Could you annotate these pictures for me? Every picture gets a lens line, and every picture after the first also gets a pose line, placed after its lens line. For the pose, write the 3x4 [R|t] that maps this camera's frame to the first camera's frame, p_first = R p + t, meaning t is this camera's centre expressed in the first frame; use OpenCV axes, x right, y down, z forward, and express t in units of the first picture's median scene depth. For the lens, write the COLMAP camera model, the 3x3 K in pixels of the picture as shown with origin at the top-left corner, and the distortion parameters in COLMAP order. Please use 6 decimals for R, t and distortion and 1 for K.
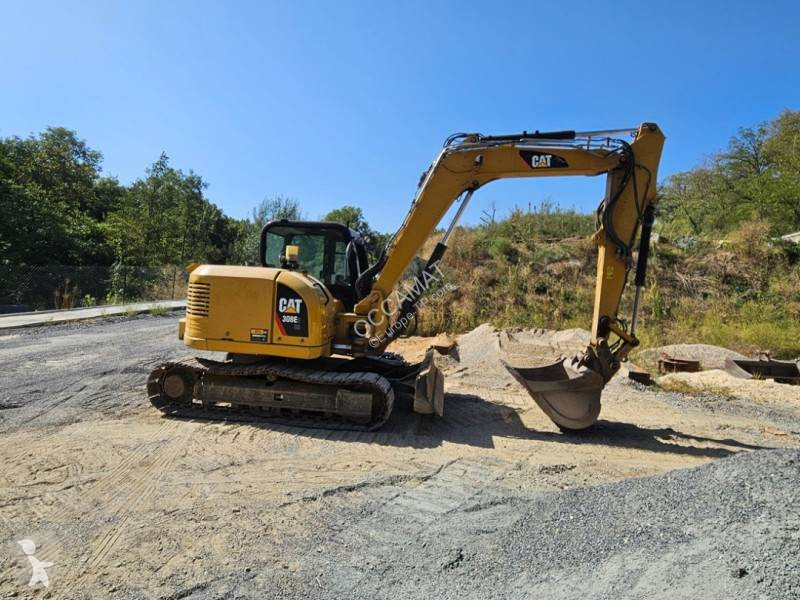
lens RADIAL K [[443.5, 0, 395.1], [0, 443.5, 295.9], [0, 0, 1]] dist [-0.001172, 0.000327]
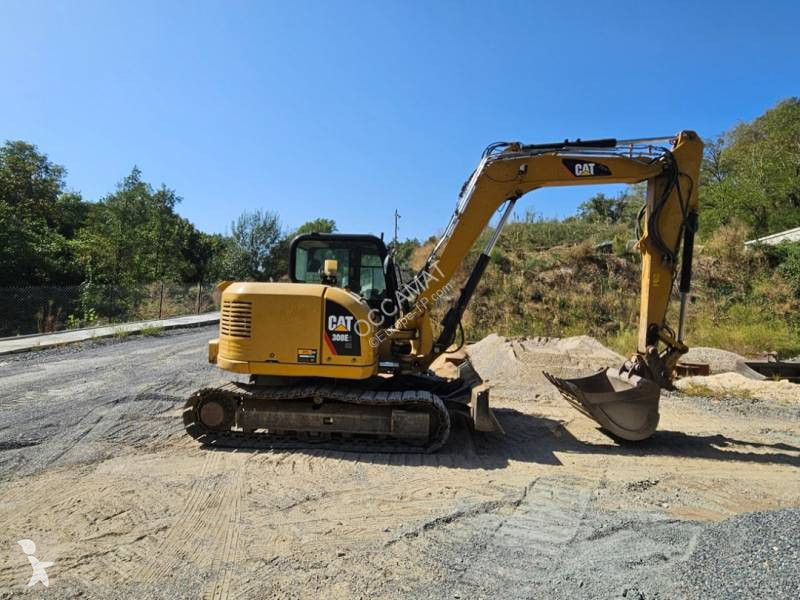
lens RADIAL K [[443.5, 0, 395.1], [0, 443.5, 295.9], [0, 0, 1]] dist [-0.001172, 0.000327]
pose [[0.997686, -0.026320, 0.062684, -0.163638], [0.027888, 0.999316, -0.024278, -0.009049], [-0.062003, 0.025970, 0.997738, 0.044218]]
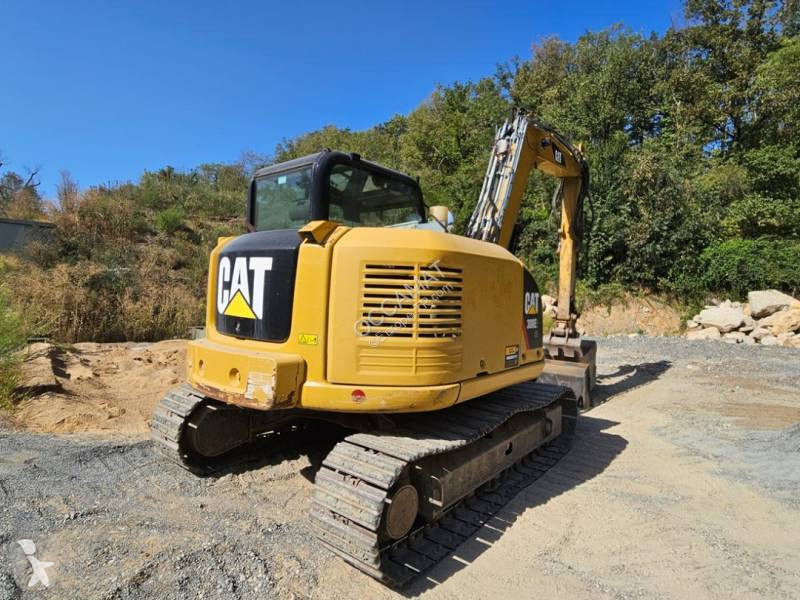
lens RADIAL K [[442.2, 0, 396.9], [0, 442.2, 297.3], [0, 0, 1]] dist [0.002038, -0.000634]
pose [[0.531592, -0.051855, 0.845412, -0.822026], [0.016372, 0.998567, 0.050954, -0.021288], [-0.846843, -0.013246, 0.531679, 0.757985]]
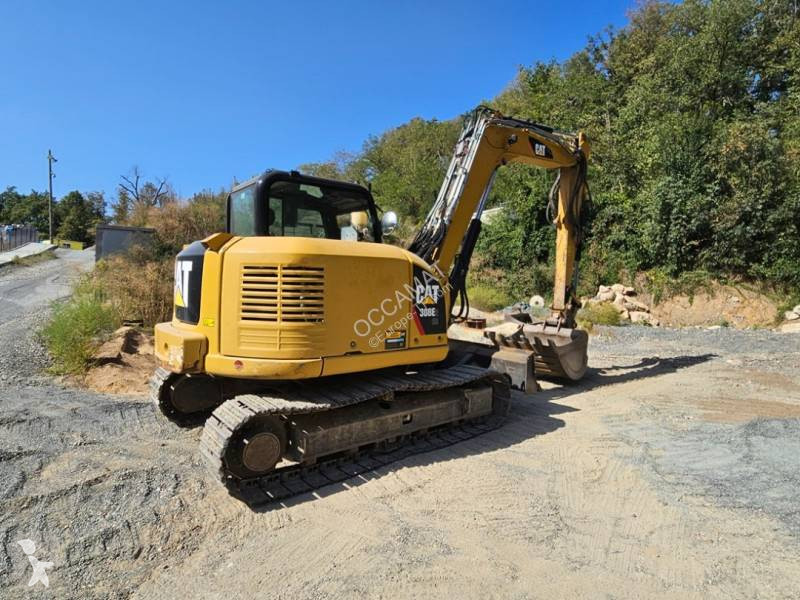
lens RADIAL K [[443.5, 0, 395.1], [0, 443.5, 295.9], [0, 0, 1]] dist [-0.001172, 0.000327]
pose [[0.702868, -0.070091, 0.707859, -0.740917], [0.034665, 0.997326, 0.064333, -0.023173], [-0.710476, -0.020679, 0.703418, 0.472212]]
